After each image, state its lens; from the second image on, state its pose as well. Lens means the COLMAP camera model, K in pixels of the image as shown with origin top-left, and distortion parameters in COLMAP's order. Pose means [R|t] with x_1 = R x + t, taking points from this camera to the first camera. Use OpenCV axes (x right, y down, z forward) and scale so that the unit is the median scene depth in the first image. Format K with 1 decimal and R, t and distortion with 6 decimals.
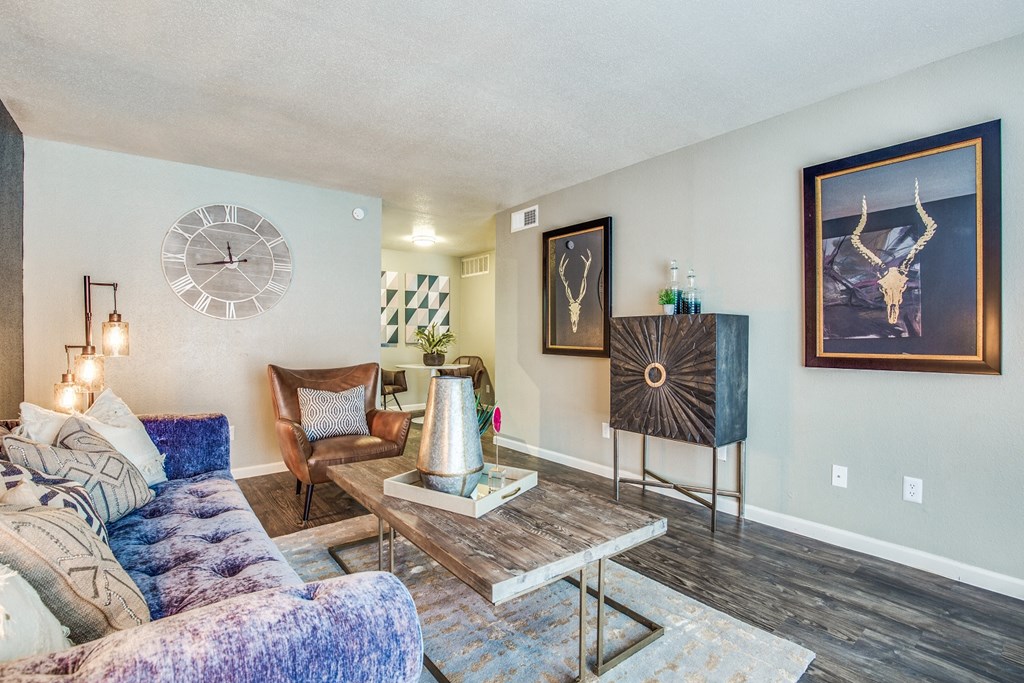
lens RADIAL K [[489.8, 0, 513.3], [0, 489.8, 345.3], [0, 0, 1]] dist [-0.040387, 0.000997]
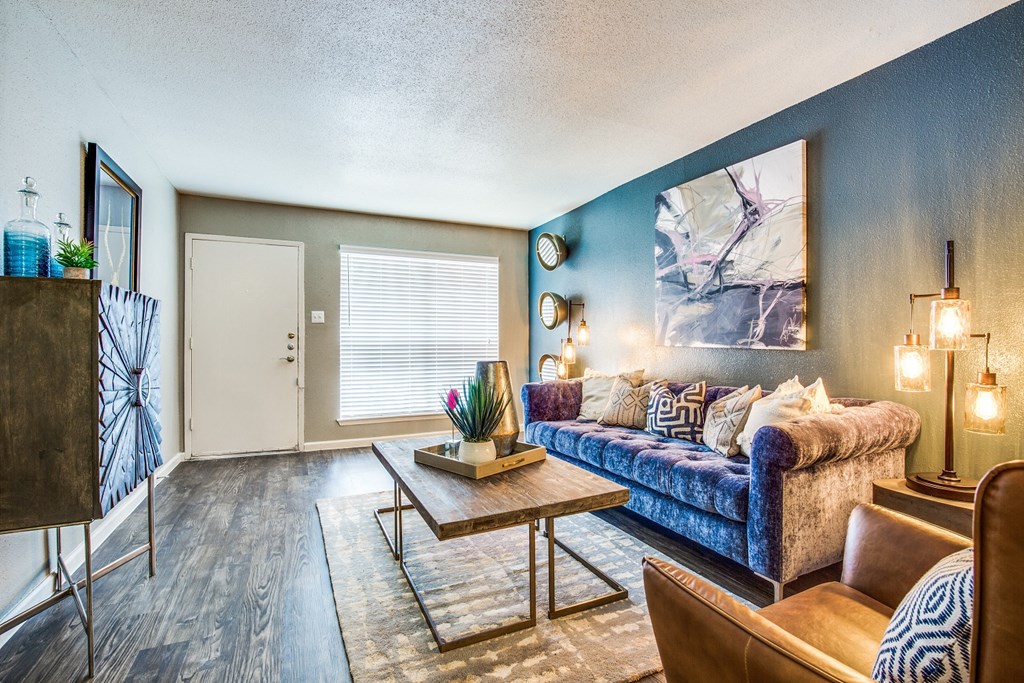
lens RADIAL K [[476.4, 0, 521.4], [0, 476.4, 341.5], [0, 0, 1]] dist [-0.038776, 0.000027]
pose [[-0.979917, 0.005817, 0.199321, -0.250761], [0.008199, 0.999904, 0.011126, -0.000064], [-0.199238, 0.012537, -0.979871, 1.223655]]
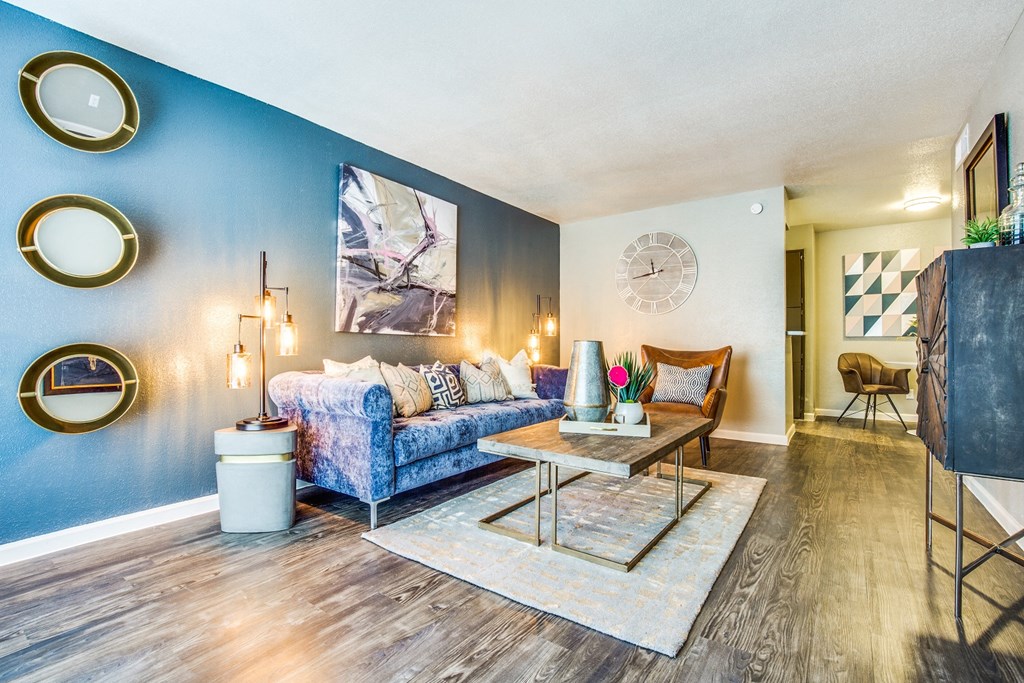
lens RADIAL K [[473.5, 0, 490.6], [0, 473.5, 343.0], [0, 0, 1]] dist [-0.027121, 0.000696]
pose [[0.266437, 0.003459, -0.963846, 0.621503], [-0.020683, 0.999784, -0.002130, 0.041396], [0.963630, 0.020502, 0.266451, 0.200894]]
